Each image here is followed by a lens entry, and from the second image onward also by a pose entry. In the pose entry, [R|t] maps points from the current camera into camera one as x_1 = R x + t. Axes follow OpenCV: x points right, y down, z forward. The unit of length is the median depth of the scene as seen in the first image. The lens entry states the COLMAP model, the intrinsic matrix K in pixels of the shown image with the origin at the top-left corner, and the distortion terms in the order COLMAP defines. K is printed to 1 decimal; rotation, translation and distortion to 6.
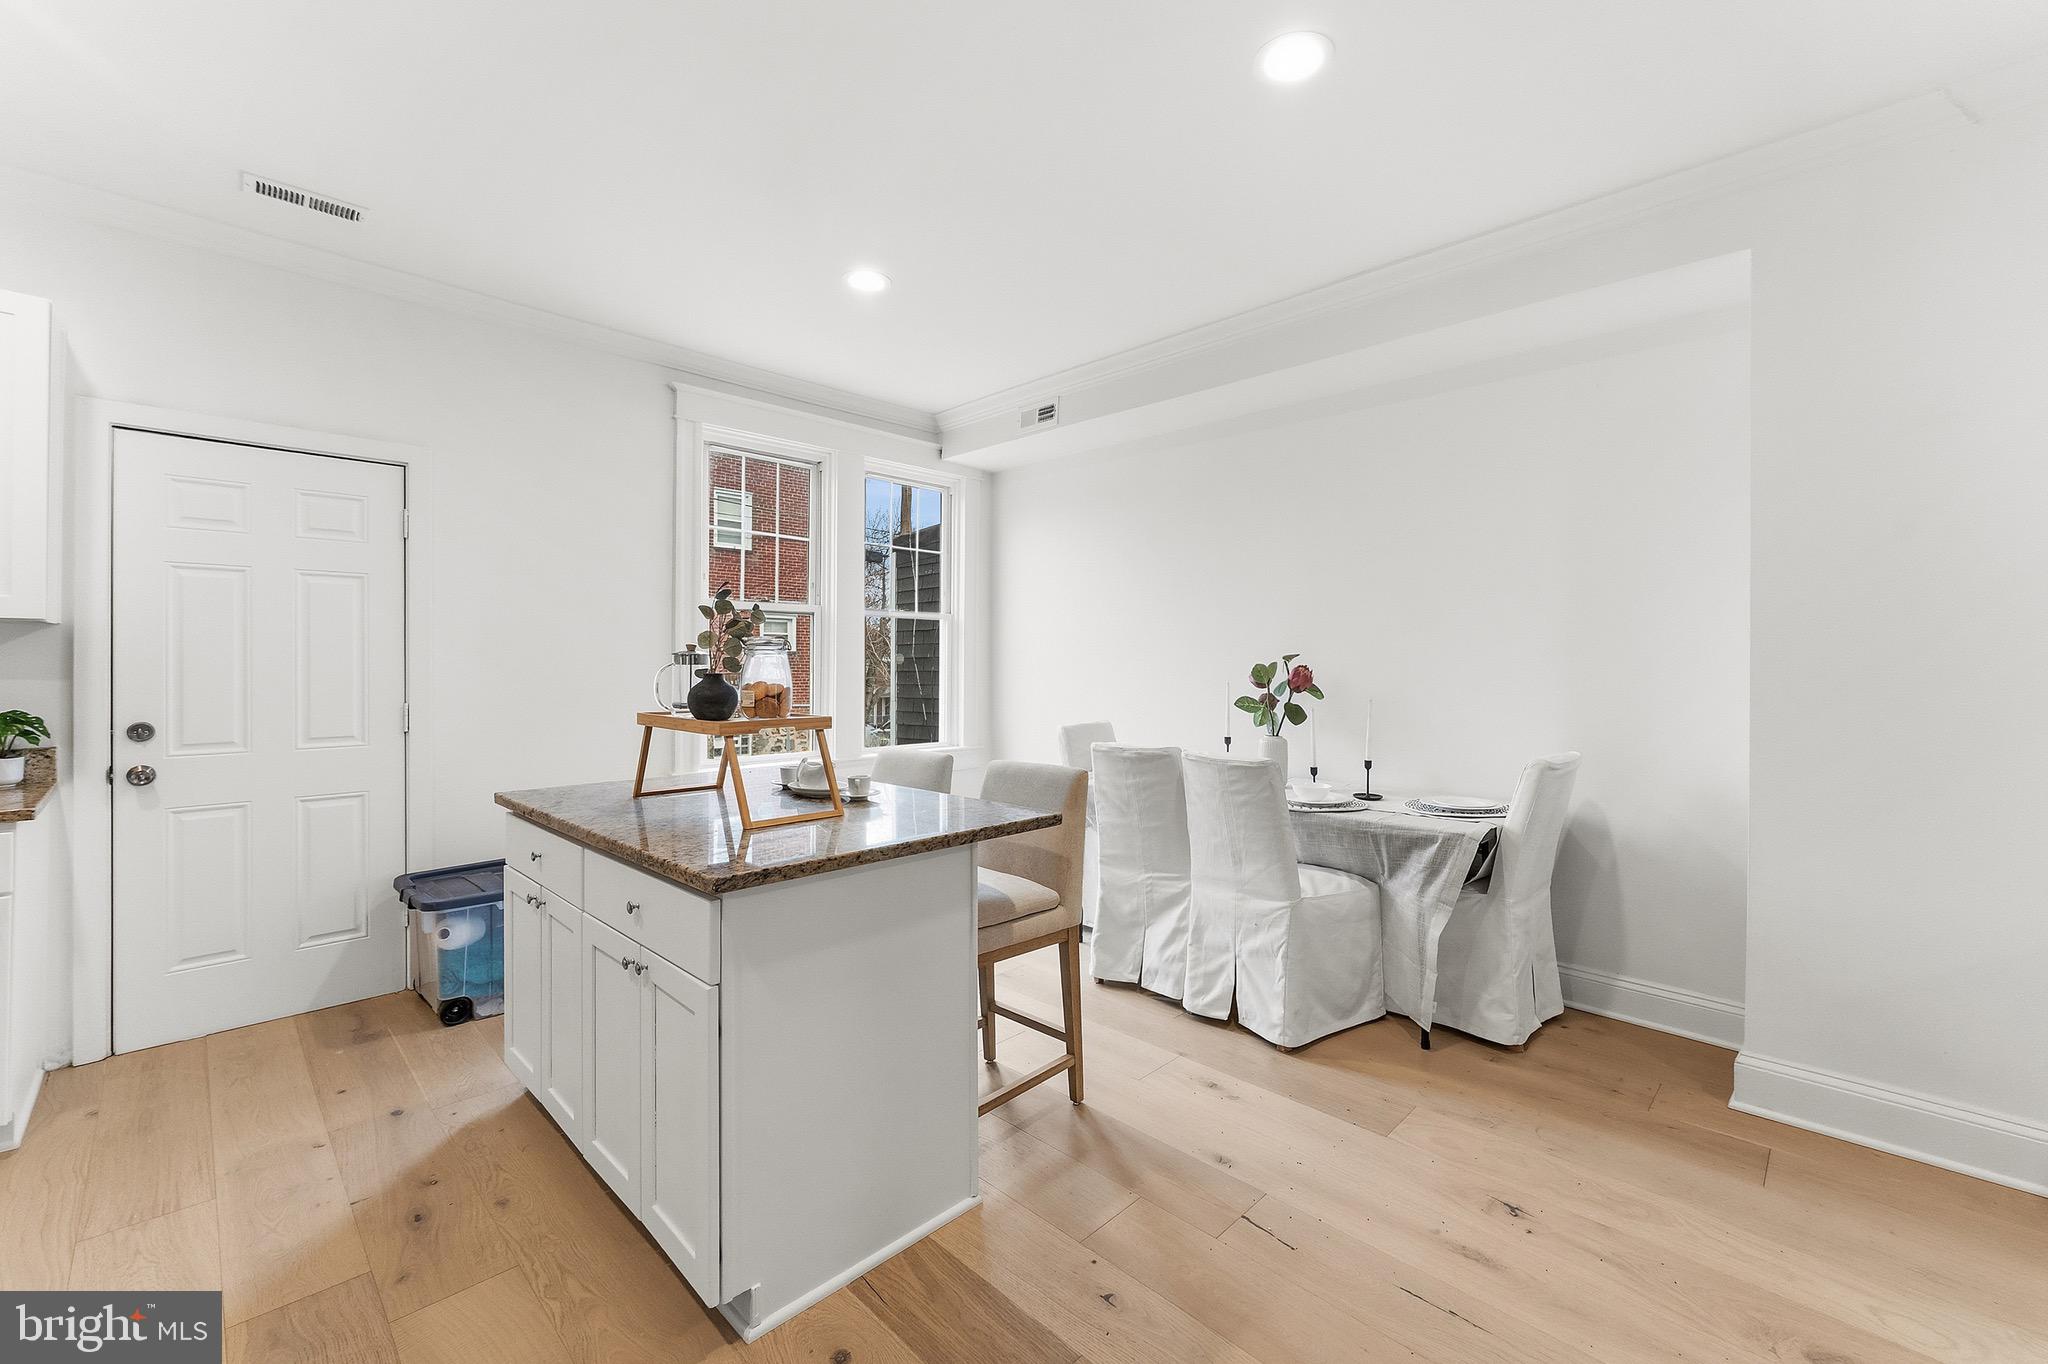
lens RADIAL K [[847.6, 0, 1042.0], [0, 847.6, 653.0], [0, 0, 1]] dist [0.000660, -0.000278]
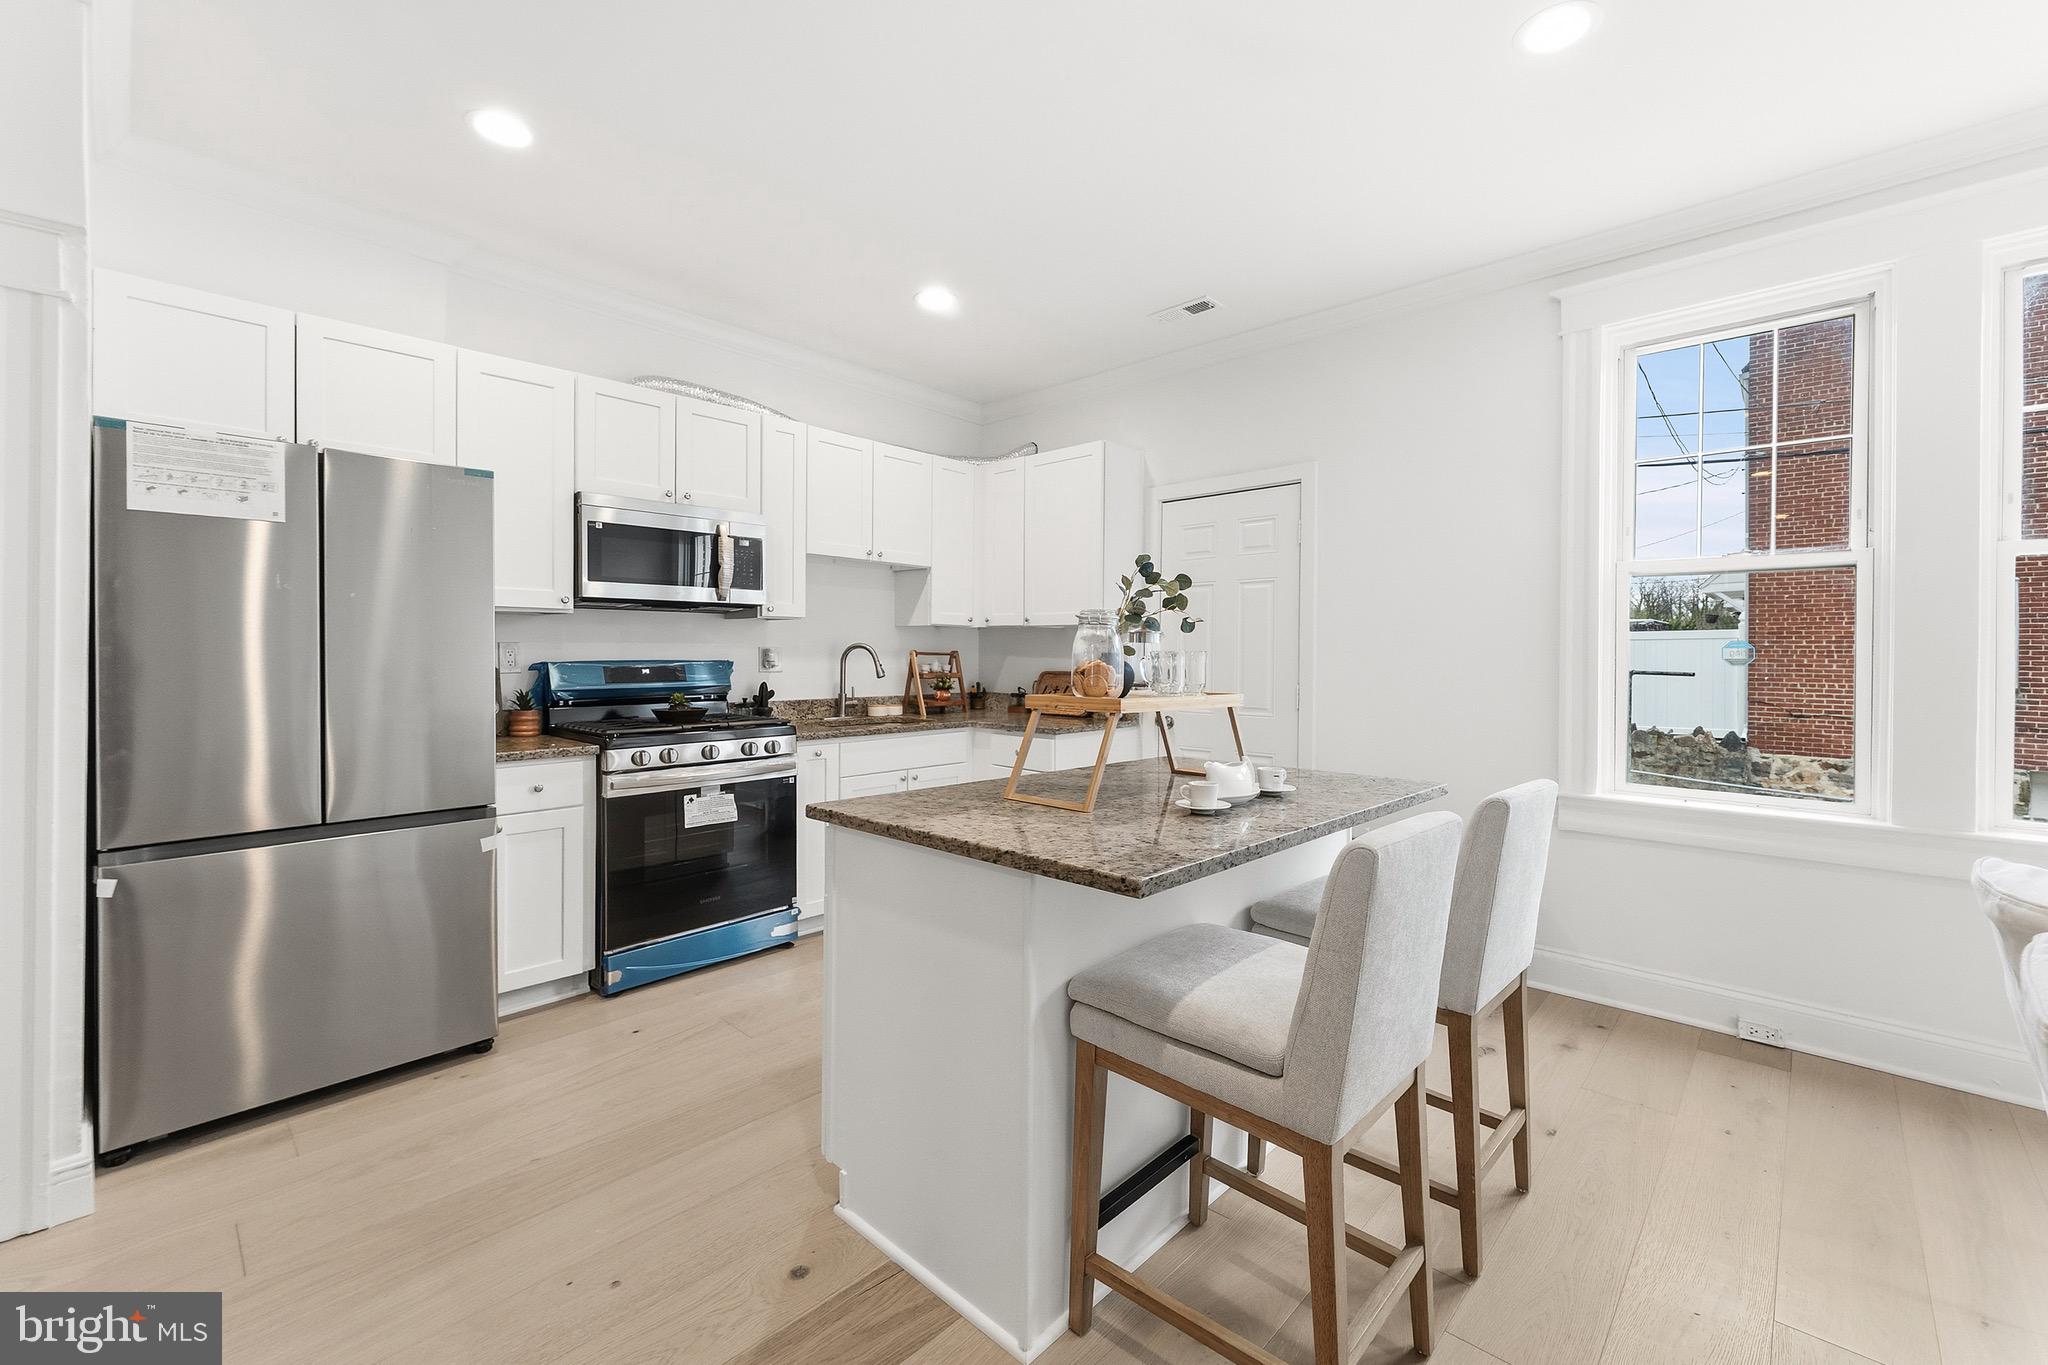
lens RADIAL K [[847.6, 0, 1042.0], [0, 847.6, 653.5], [0, 0, 1]] dist [0.000660, -0.000278]
pose [[0.020097, -0.006885, -0.999774, 0.517023], [0.002796, 0.999973, -0.006830, 0.029570], [0.999794, -0.002658, 0.020116, 0.777099]]
